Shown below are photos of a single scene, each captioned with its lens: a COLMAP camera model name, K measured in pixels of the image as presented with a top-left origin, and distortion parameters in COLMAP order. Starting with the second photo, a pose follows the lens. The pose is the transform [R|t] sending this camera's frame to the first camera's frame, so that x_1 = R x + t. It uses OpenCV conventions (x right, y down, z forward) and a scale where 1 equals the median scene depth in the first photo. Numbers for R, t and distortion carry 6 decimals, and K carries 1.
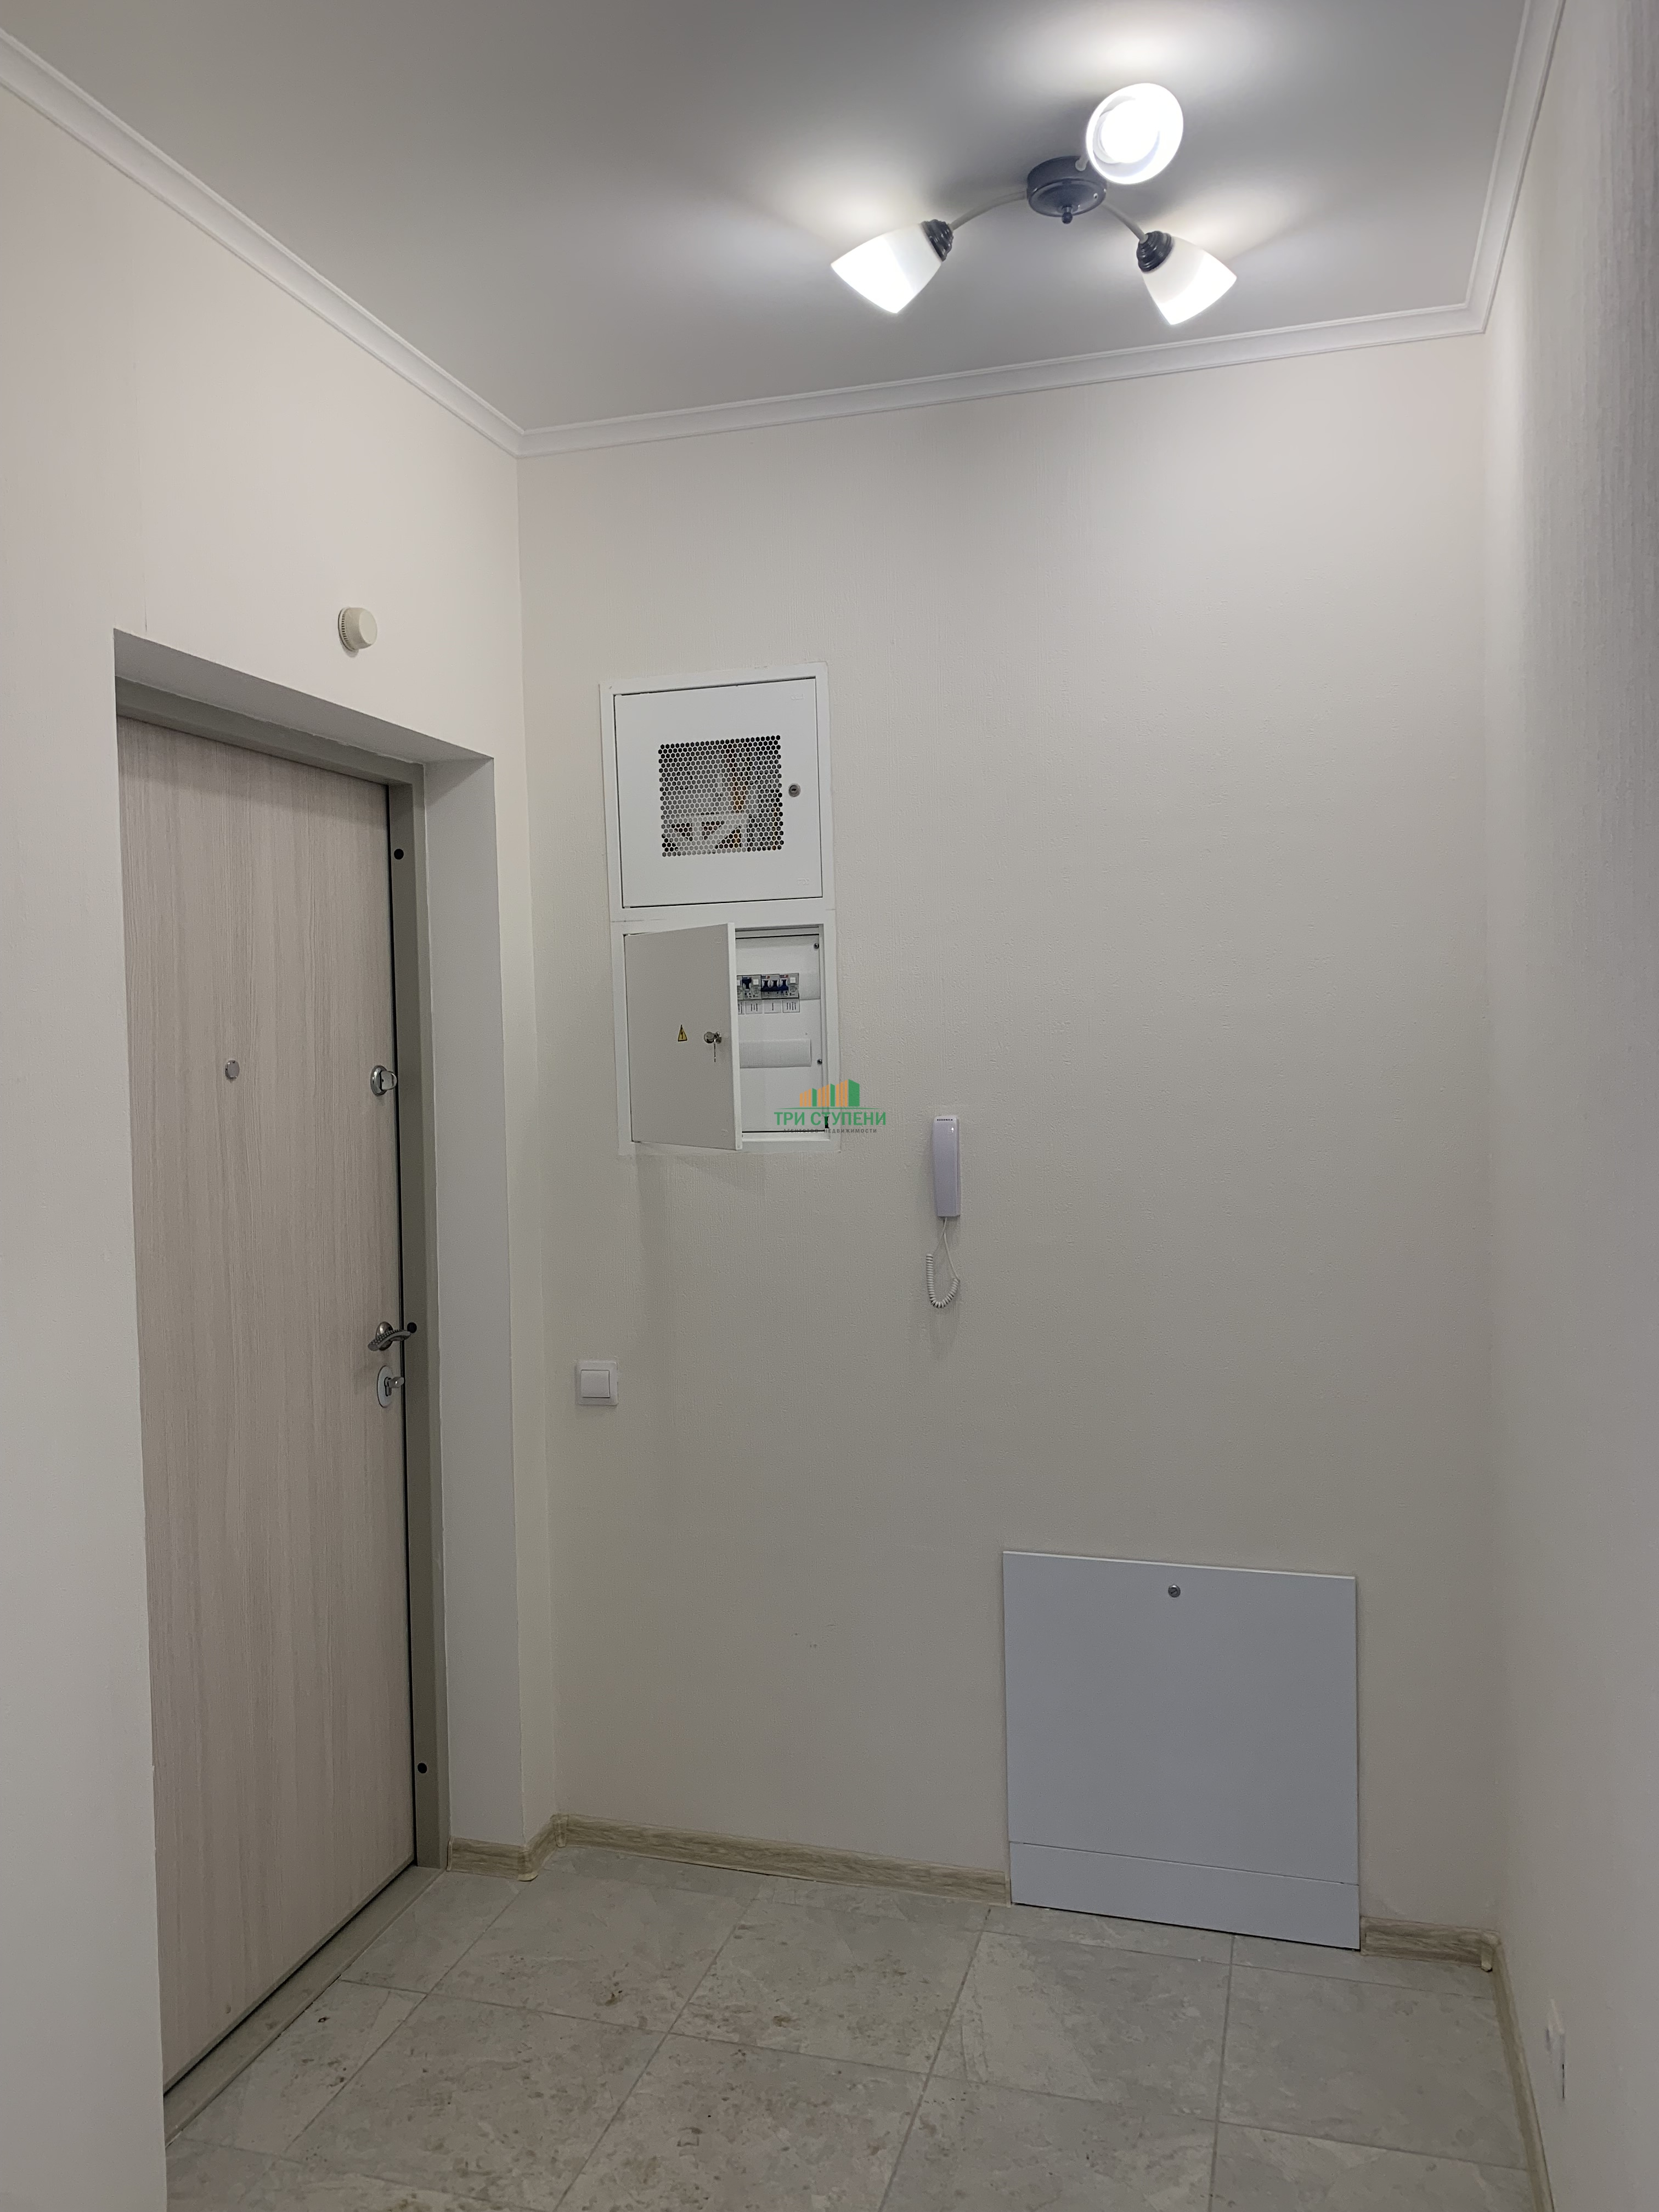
lens RADIAL K [[1715.0, 0, 820.9], [0, 1715.0, 1101.8], [0, 0, 1]] dist [0.077532, -0.051268]
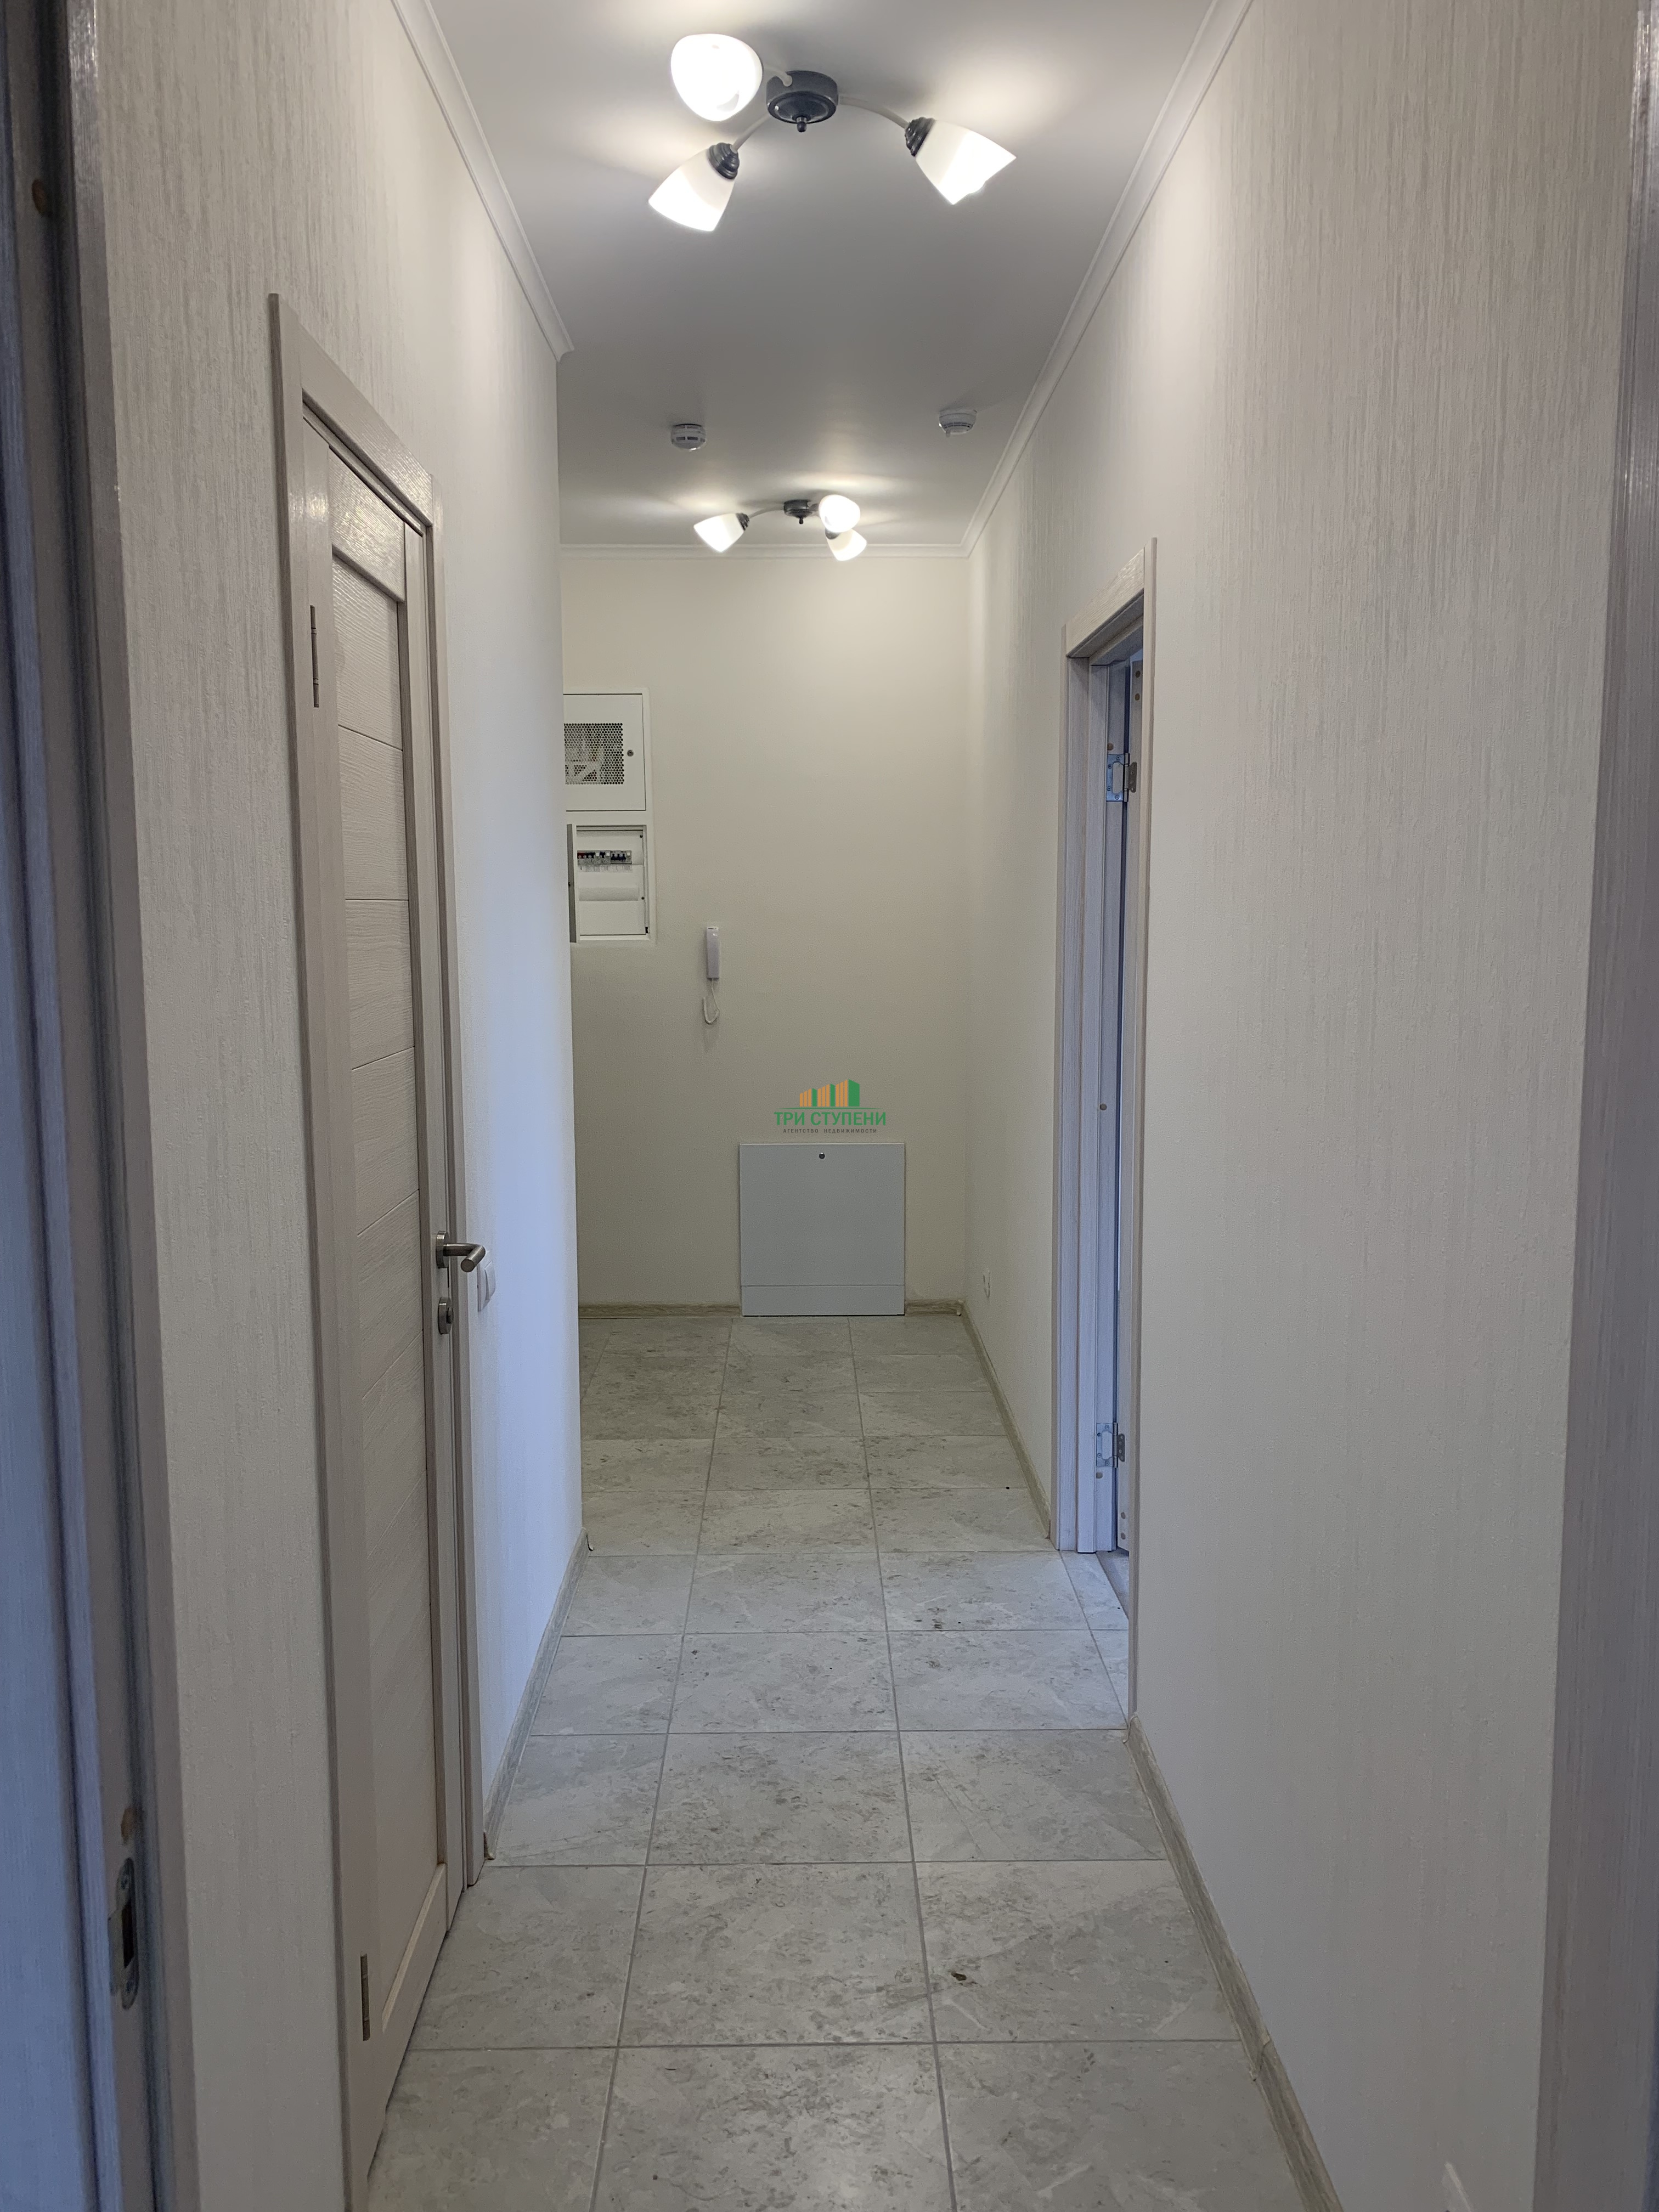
lens RADIAL K [[1715.0, 0, 829.2], [0, 1715.0, 1107.5], [0, 0, 1]] dist [0.077532, -0.051268]
pose [[0.952684, -0.022442, 0.303132, -0.390481], [-0.003671, 0.996349, 0.085301, 0.045648], [-0.303940, -0.082377, 0.949123, -0.900909]]
